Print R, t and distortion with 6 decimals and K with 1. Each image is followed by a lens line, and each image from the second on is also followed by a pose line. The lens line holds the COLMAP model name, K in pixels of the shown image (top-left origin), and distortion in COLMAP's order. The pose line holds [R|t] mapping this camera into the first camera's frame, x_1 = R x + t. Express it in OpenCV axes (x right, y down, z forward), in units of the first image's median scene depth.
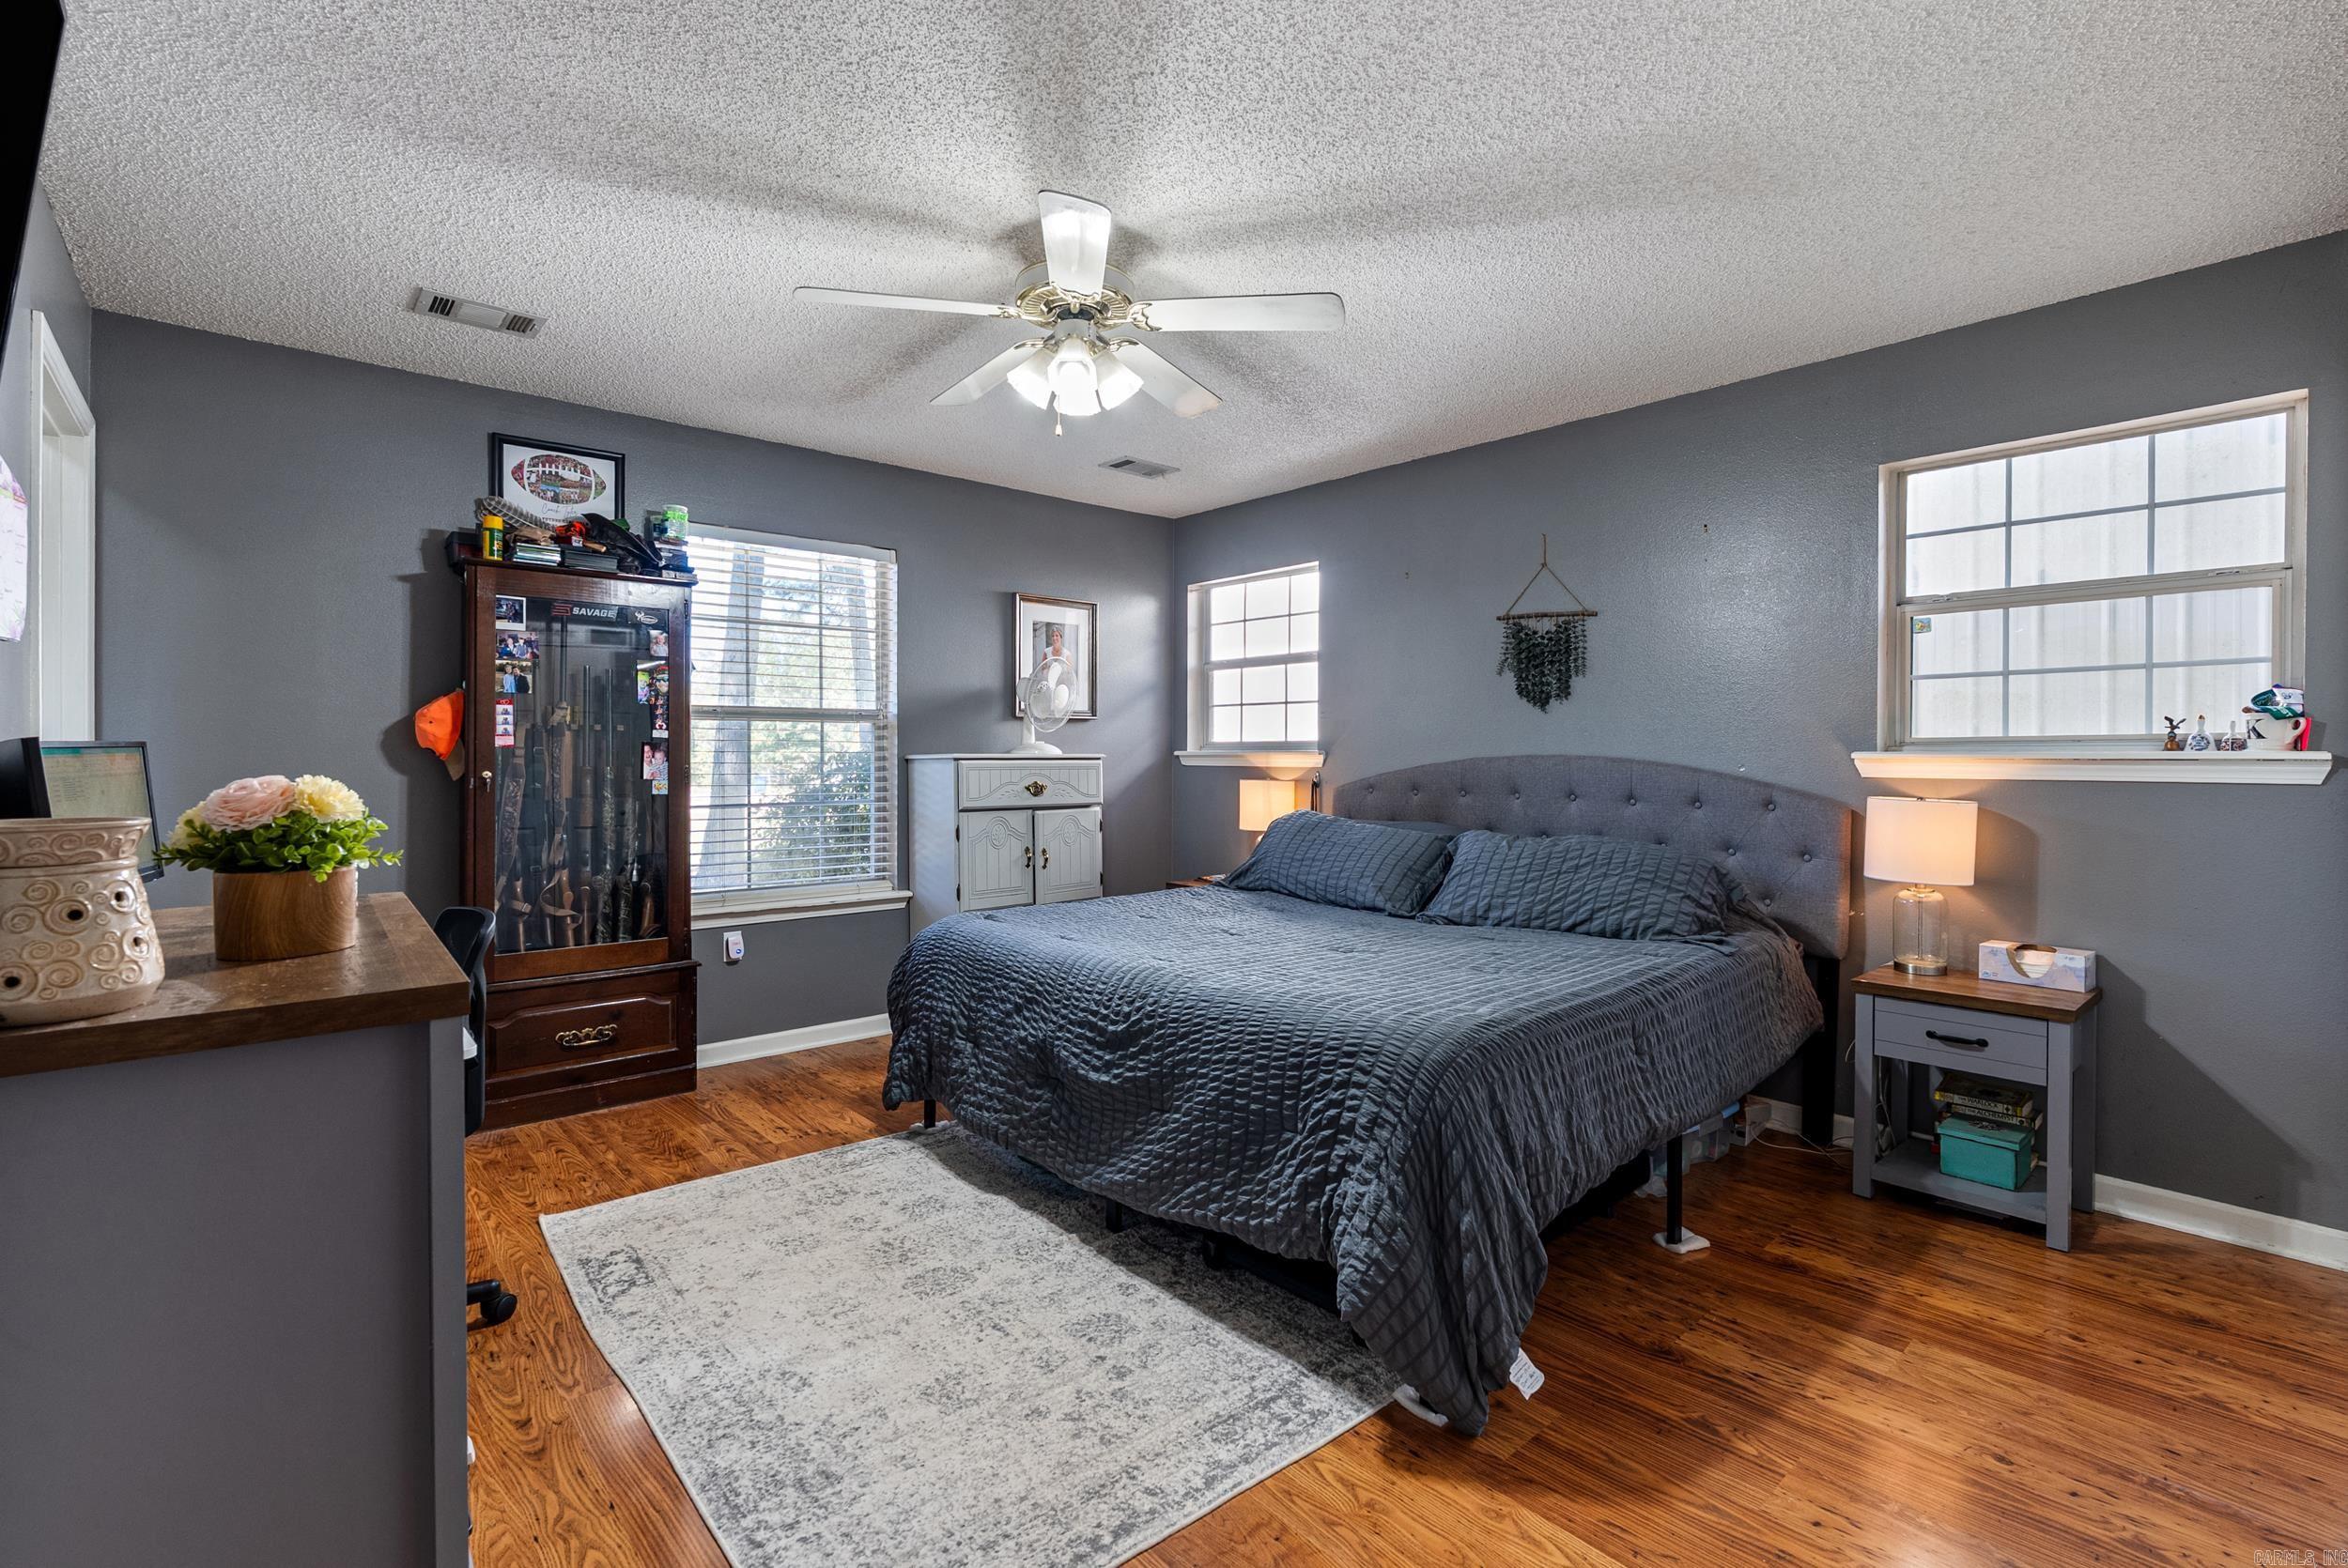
lens RADIAL K [[1069.4, 0, 1187.9], [0, 1069.4, 762.8], [0, 0, 1]] dist [-0.004819, -0.000199]
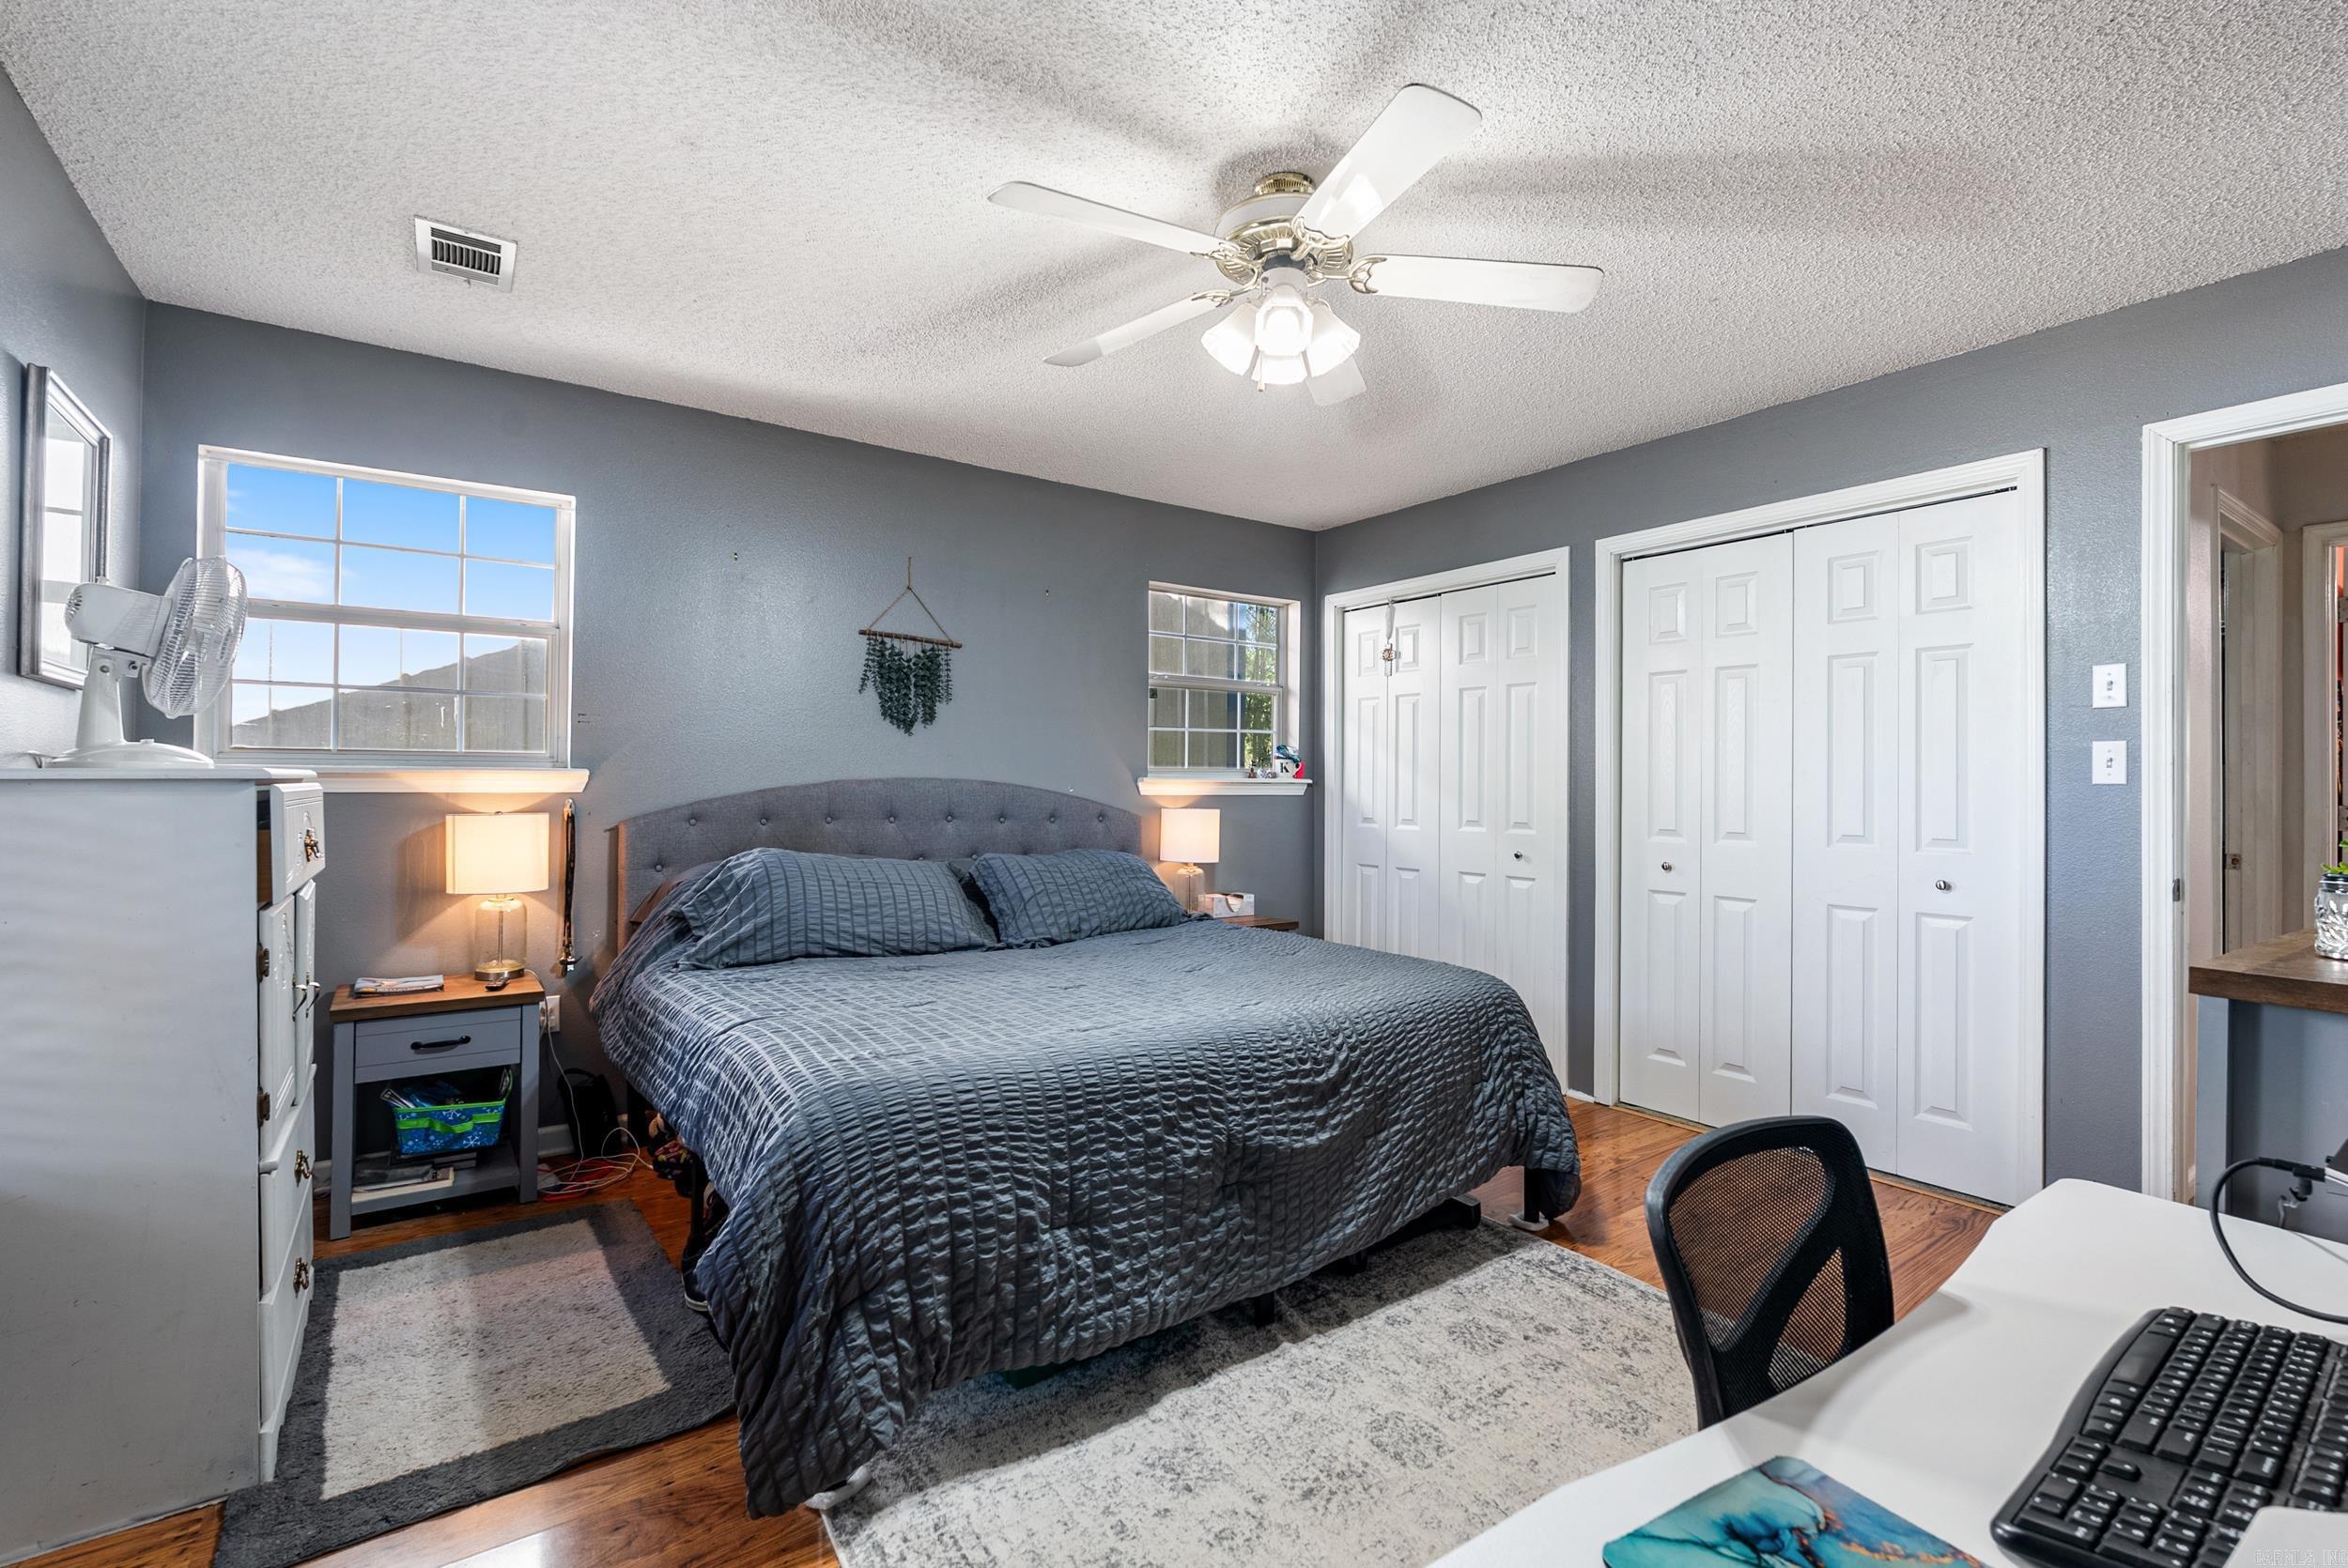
lens RADIAL K [[1030.3, 0, 1181.4], [0, 1030.3, 782.8], [0, 0, 1]] dist [-0.005172, 0.000732]
pose [[0.105598, -0.000383, 0.994409, -1.040764], [-0.000575, 1.000000, 0.000447, -0.005085], [-0.994409, -0.000619, 0.105598, 1.116418]]
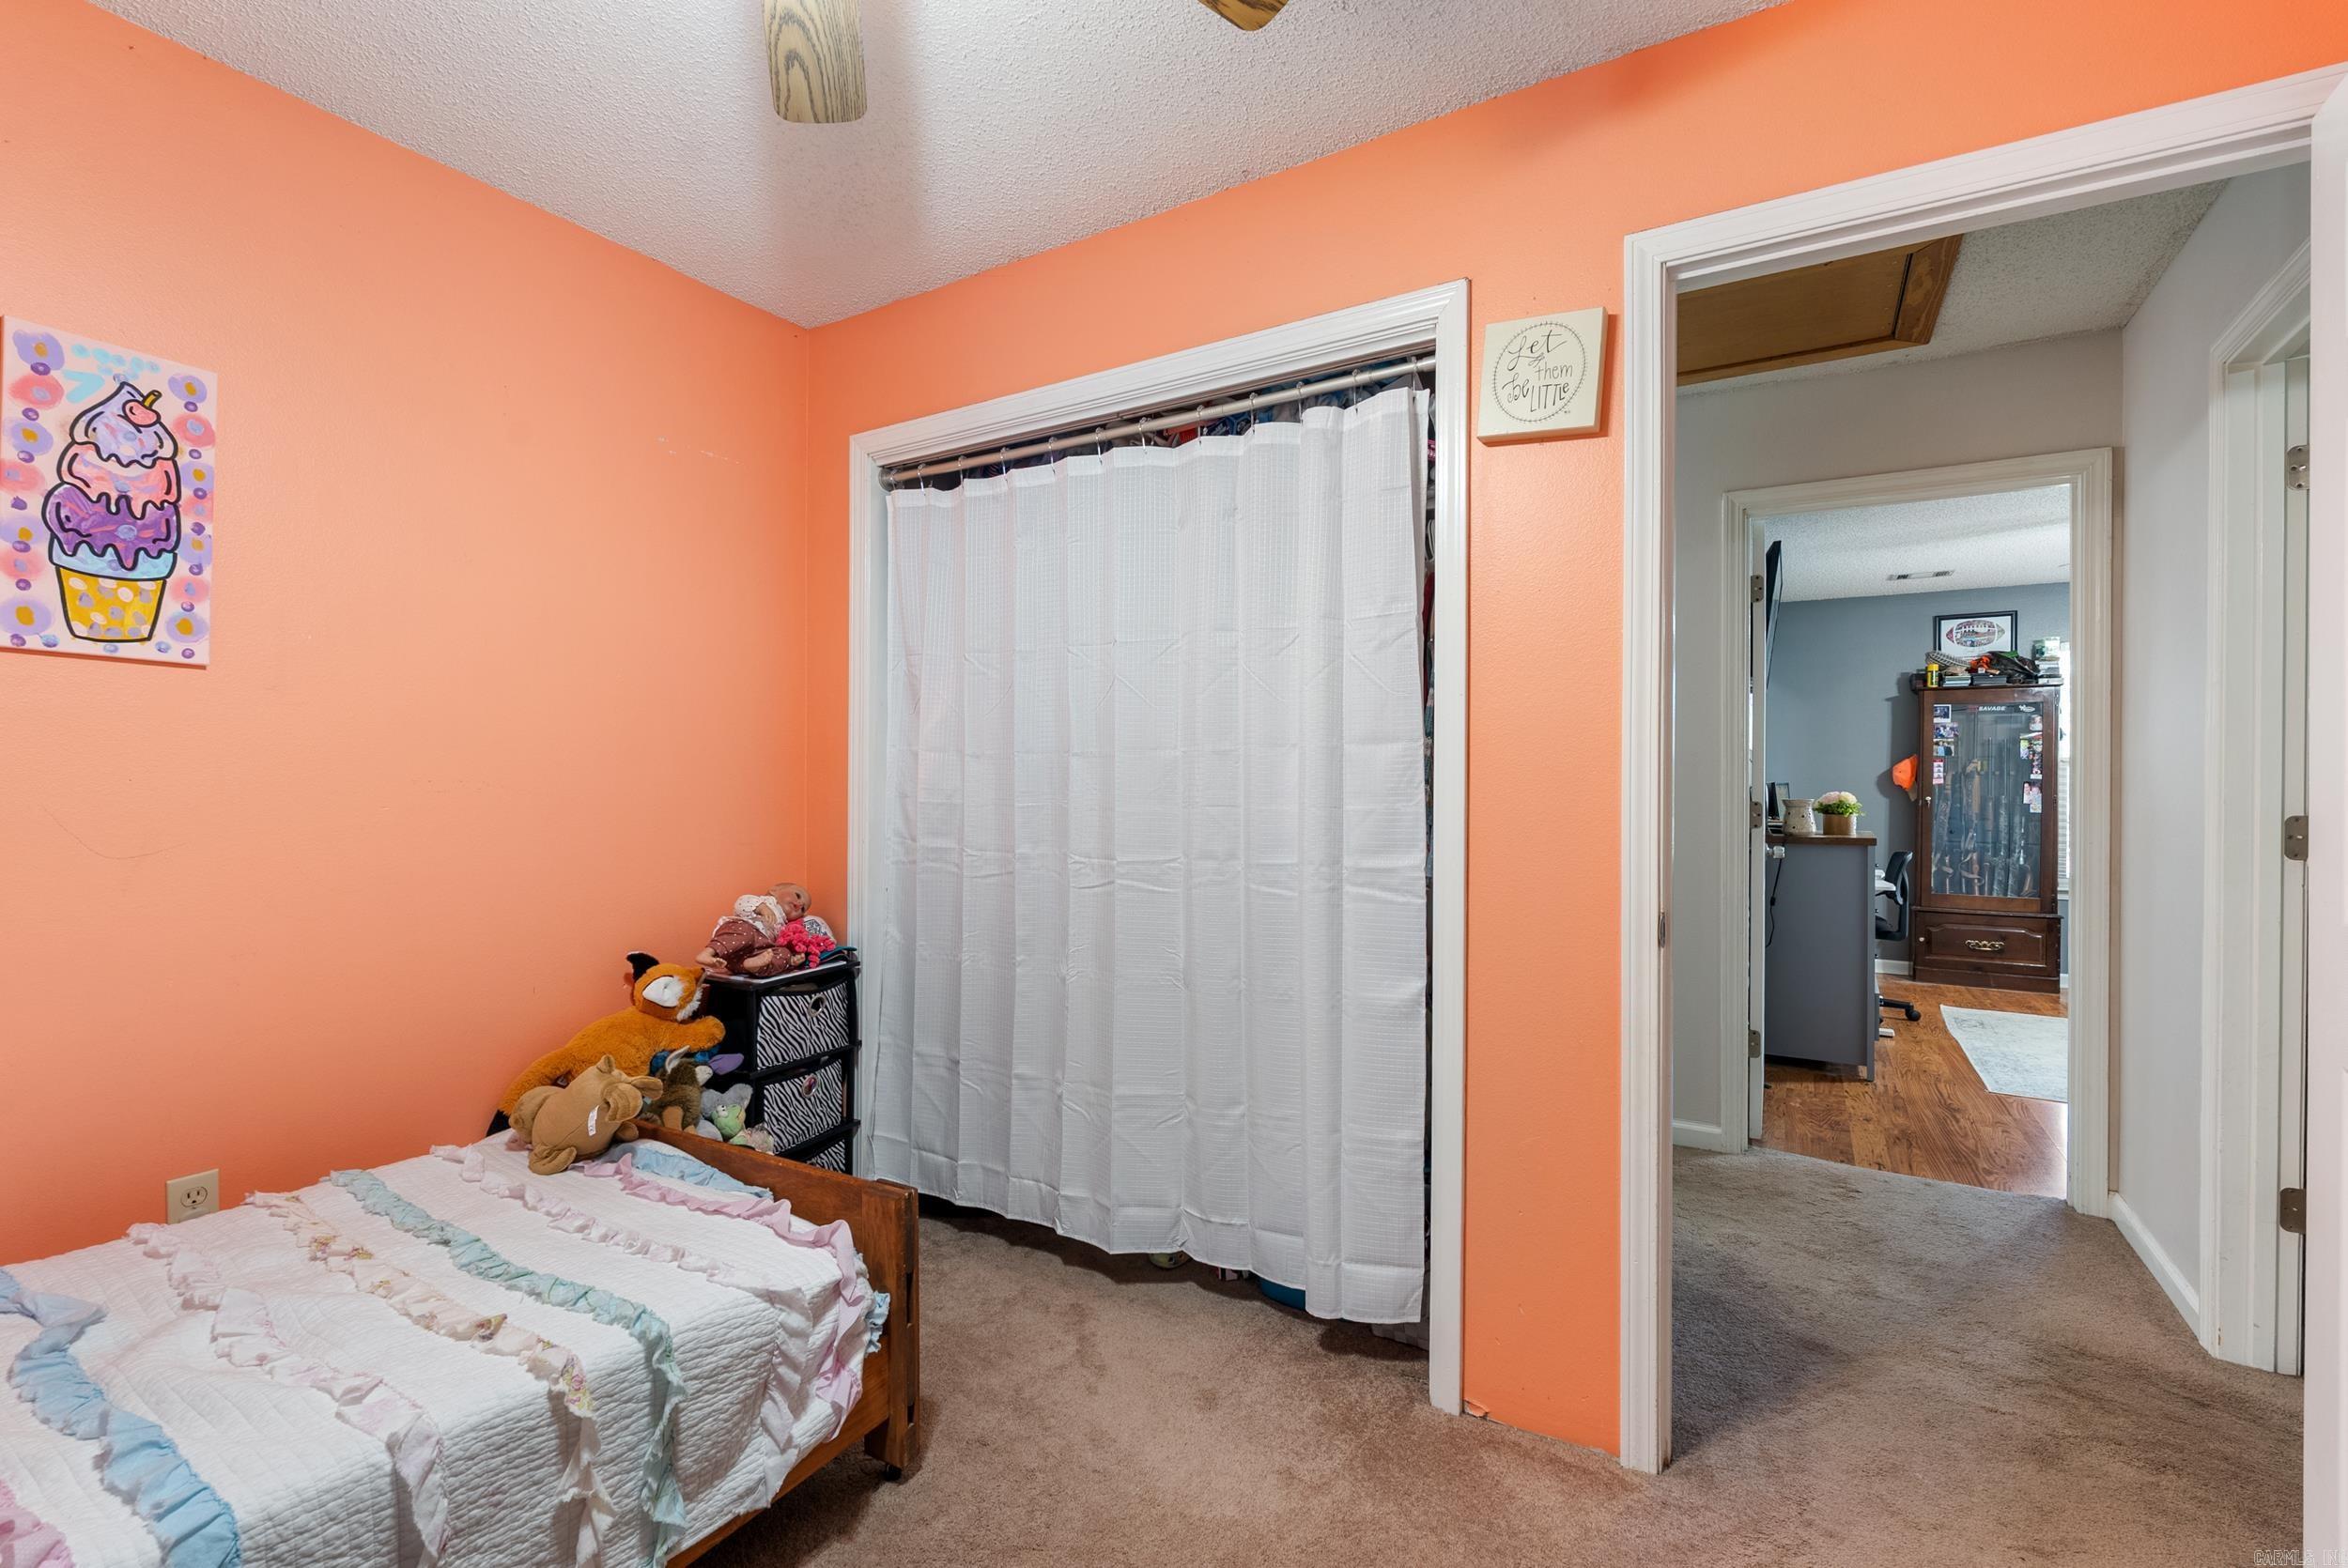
lens RADIAL K [[1030.3, 0, 1181.4], [0, 1030.3, 782.8], [0, 0, 1]] dist [-0.005172, 0.000732]
pose [[0.304254, -0.002537, -0.952588, 0.589967], [-0.012246, 0.999903, -0.006575, 0.009307], [0.952512, 0.013666, 0.304193, -0.715856]]
